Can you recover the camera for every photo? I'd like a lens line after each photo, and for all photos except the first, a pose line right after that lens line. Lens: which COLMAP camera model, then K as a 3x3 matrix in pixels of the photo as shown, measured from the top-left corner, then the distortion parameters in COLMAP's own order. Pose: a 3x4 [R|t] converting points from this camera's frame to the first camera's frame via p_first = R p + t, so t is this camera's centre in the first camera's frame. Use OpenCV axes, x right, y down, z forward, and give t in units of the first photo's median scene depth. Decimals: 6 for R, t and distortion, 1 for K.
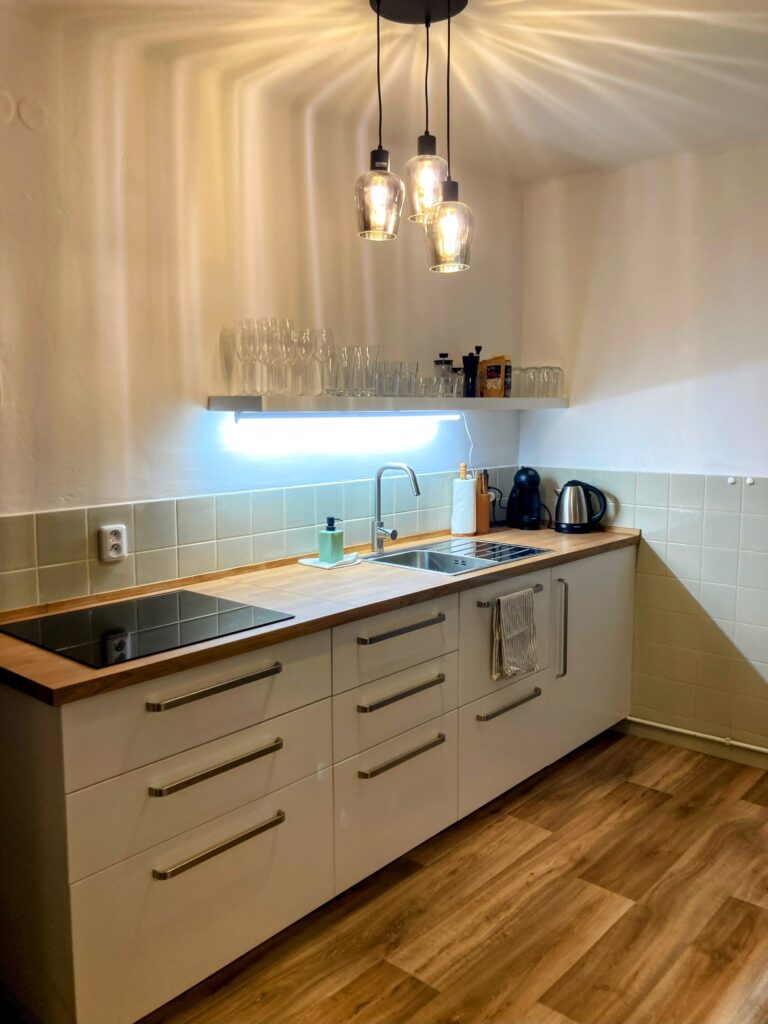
lens RADIAL K [[827.1, 0, 370.5], [0, 827.1, 500.3], [0, 0, 1]] dist [0.102795, -0.247700]
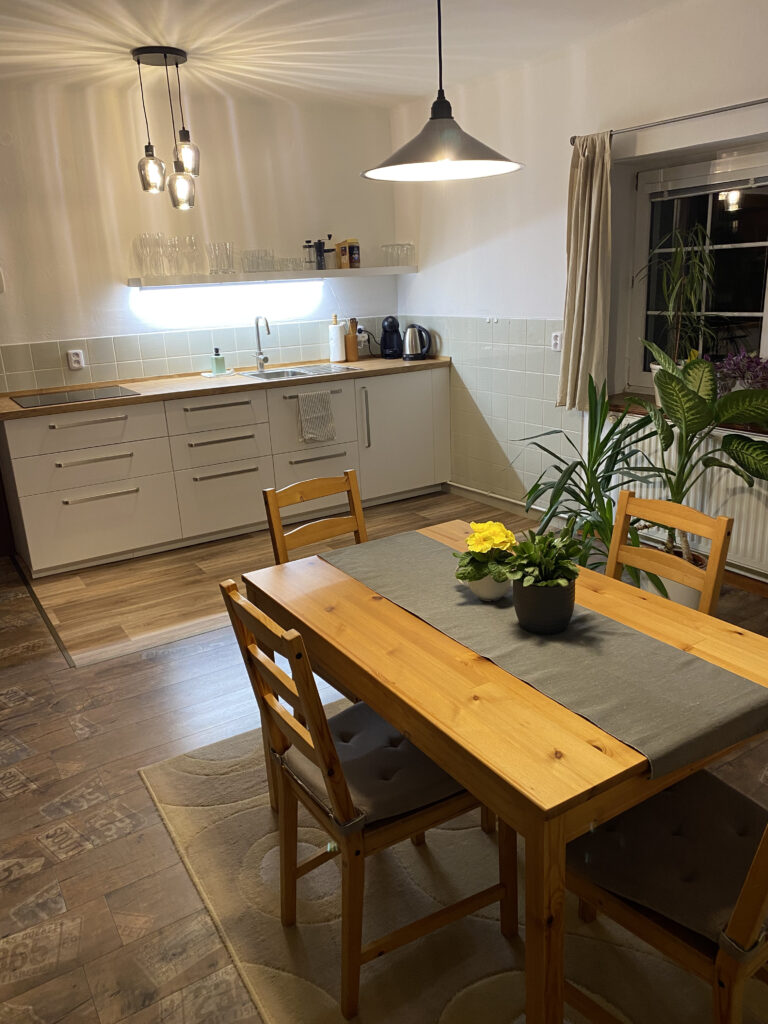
lens RADIAL K [[772.9, 0, 384.0], [0, 772.9, 512.0], [0, 0, 1]] dist [0.109478, -0.206134]
pose [[0.961433, 0.040414, -0.272054, 0.734355], [0.012851, 0.981465, 0.191212, 0.049149], [0.274739, -0.187334, 0.943093, -0.491109]]
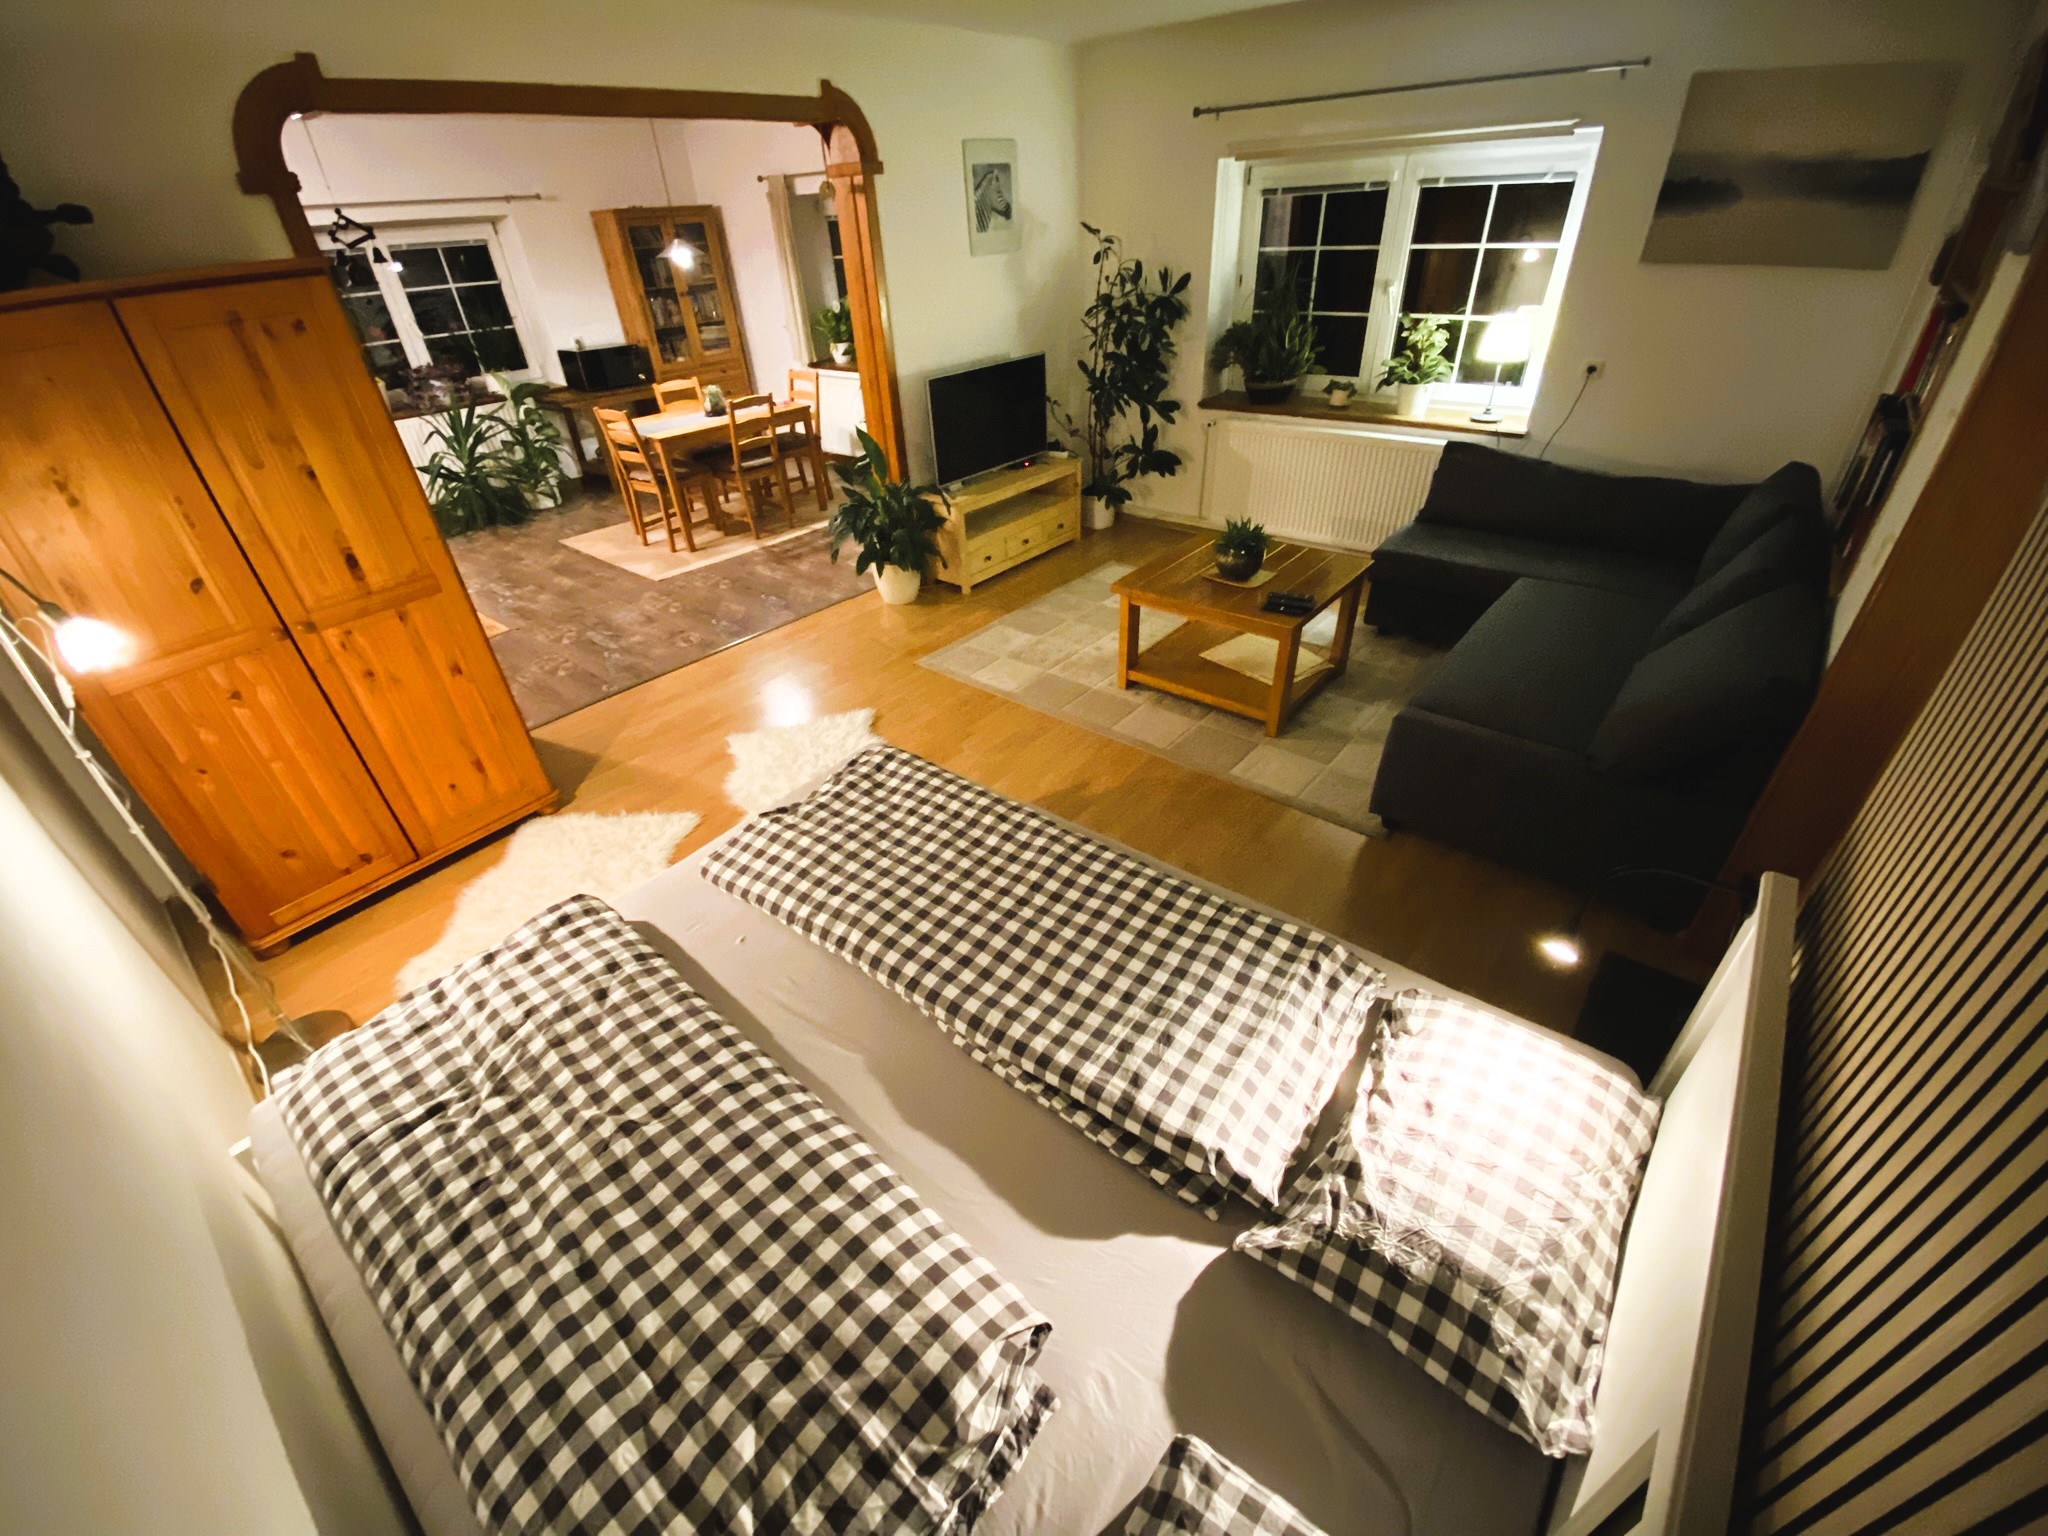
lens RADIAL K [[838.5, 0, 1018.2], [0, 838.5, 758.0], [0, 0, 1]] dist [0.049280, -0.039359]
pose [[-0.024333, -0.544763, 0.838237, -1.396965], [0.161442, 0.825338, 0.541067, -0.047635], [-0.986582, 0.148492, 0.067865, -0.629482]]
